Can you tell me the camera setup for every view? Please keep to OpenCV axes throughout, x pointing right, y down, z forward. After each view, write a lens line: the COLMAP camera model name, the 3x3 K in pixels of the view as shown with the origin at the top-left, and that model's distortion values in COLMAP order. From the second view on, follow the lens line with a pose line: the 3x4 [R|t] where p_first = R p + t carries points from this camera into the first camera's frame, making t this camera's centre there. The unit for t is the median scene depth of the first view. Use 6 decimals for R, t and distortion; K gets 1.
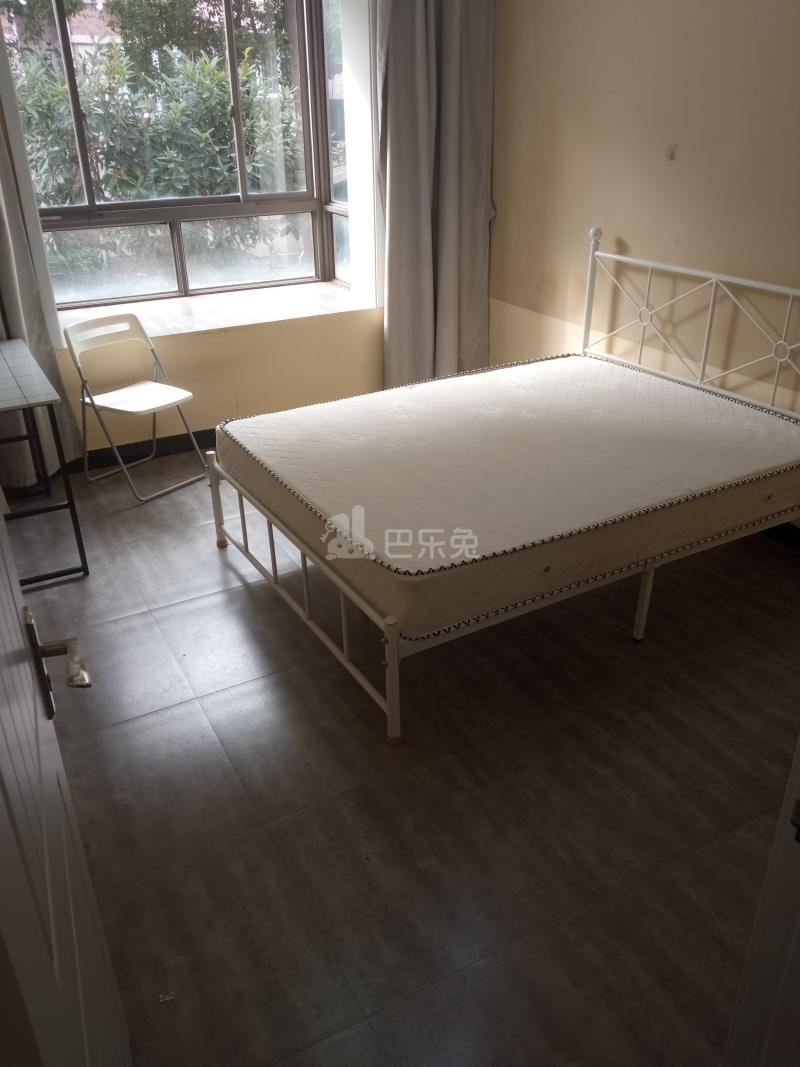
lens RADIAL K [[858.1, 0, 400.0], [0, 858.1, 533.5], [0, 0, 1]] dist [0.067929, -0.128464]
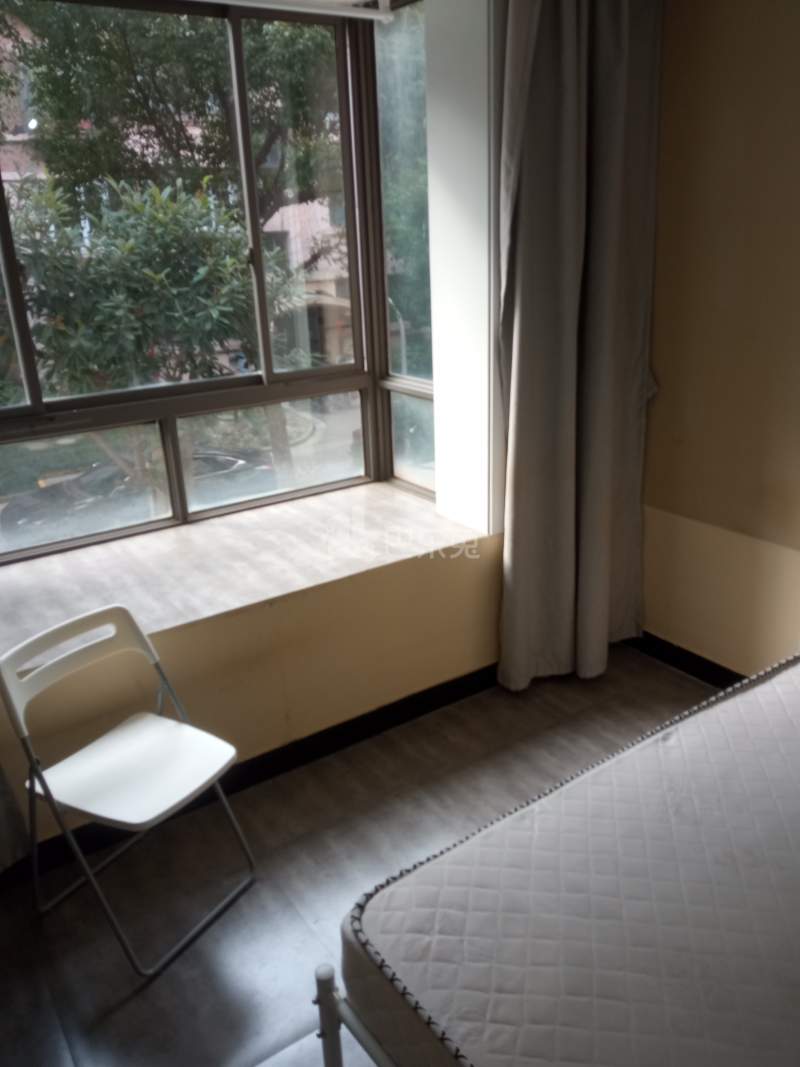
lens RADIAL K [[854.5, 0, 400.0], [0, 854.5, 533.5], [0, 0, 1]] dist [0.152881, -0.270172]
pose [[0.995505, -0.054146, 0.077706, -0.091701], [0.063532, 0.990258, -0.123906, -0.118842], [-0.070240, 0.128286, 0.989247, 0.228948]]
